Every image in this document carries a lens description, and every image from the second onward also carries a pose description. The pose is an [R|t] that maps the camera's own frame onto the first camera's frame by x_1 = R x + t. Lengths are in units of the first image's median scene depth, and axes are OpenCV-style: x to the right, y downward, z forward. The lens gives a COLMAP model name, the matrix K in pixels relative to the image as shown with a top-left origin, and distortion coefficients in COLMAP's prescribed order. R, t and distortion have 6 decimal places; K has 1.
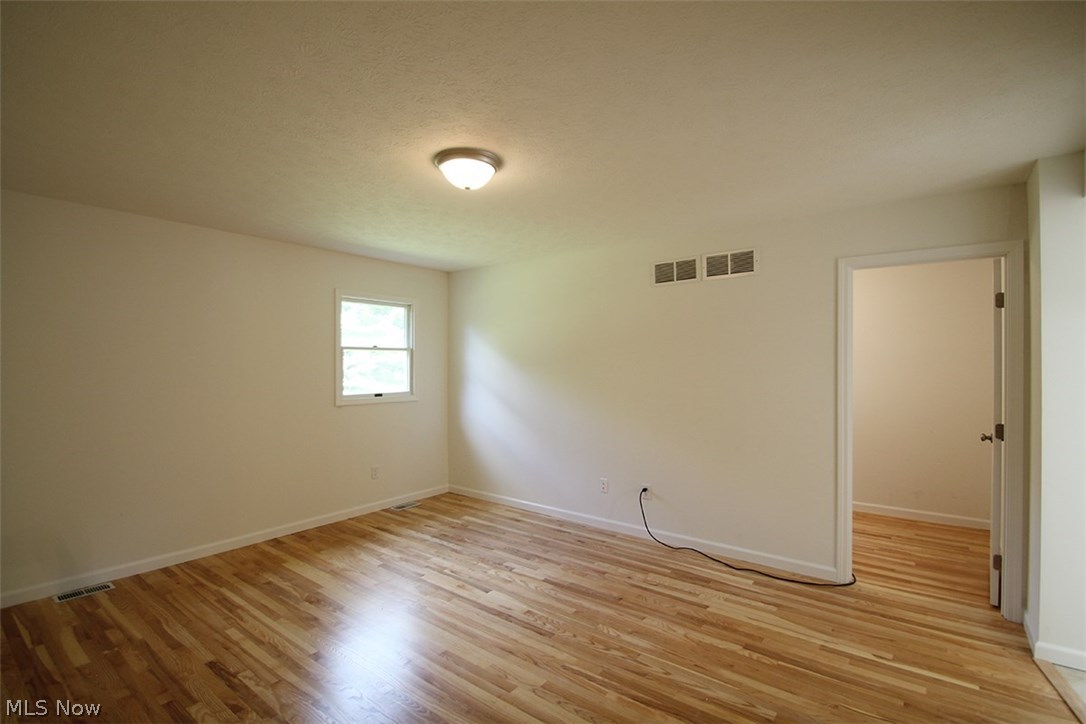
lens RADIAL K [[503.4, 0, 536.6], [0, 503.4, 361.7], [0, 0, 1]] dist [0.013432, -0.018276]
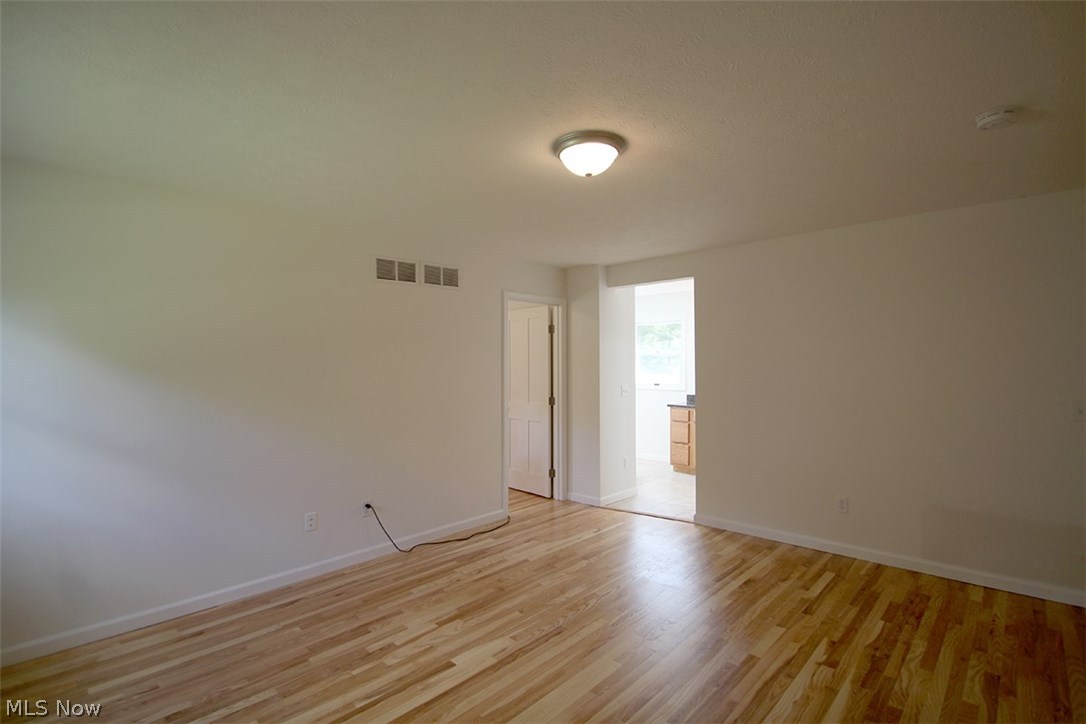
lens RADIAL K [[503.4, 0, 536.6], [0, 503.4, 361.7], [0, 0, 1]] dist [0.013432, -0.018276]
pose [[0.109680, 0.002186, 0.993965, -0.737691], [0.003893, 0.999989, -0.002629, 0.000947], [-0.993959, 0.004157, 0.109670, 0.689971]]
